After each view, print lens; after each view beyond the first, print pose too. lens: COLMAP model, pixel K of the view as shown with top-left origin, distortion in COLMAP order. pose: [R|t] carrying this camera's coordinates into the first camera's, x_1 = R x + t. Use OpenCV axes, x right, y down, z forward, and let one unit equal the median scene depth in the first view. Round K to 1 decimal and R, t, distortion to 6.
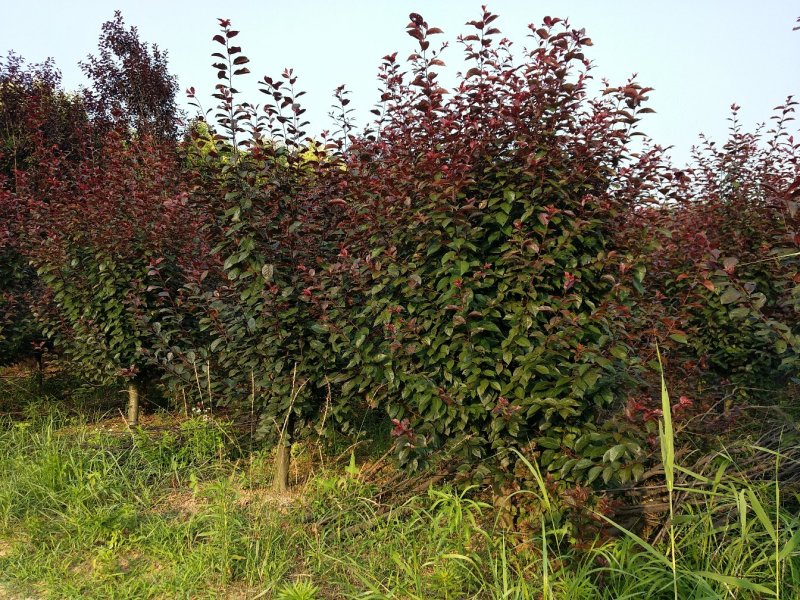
lens RADIAL K [[595.4, 0, 400.0], [0, 595.4, 300.0], [0, 0, 1]] dist [0.063910, -0.106777]
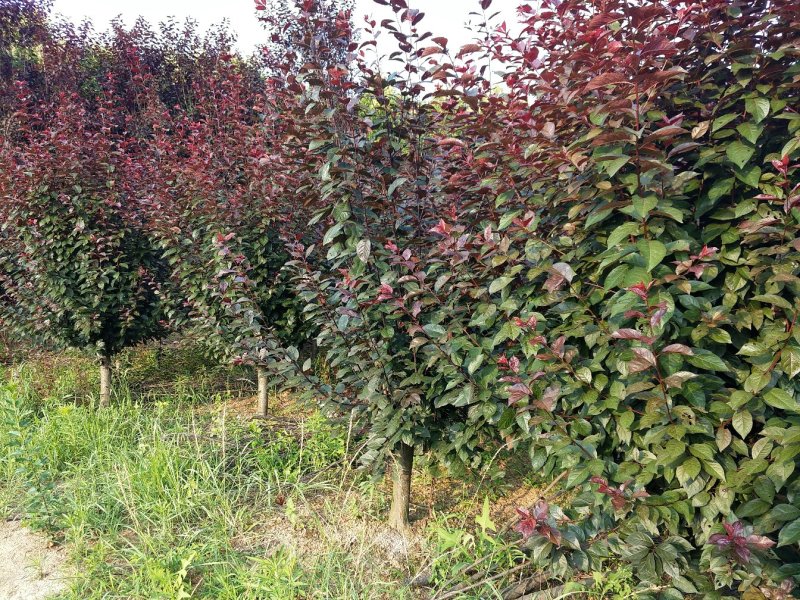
lens RADIAL K [[595.4, 0, 400.0], [0, 595.4, 300.0], [0, 0, 1]] dist [0.063910, -0.106777]
pose [[0.950878, 0.020937, -0.308858, 0.052865], [0.002083, 0.997255, 0.074014, -0.047921], [0.309560, -0.071022, 0.948224, 0.397926]]
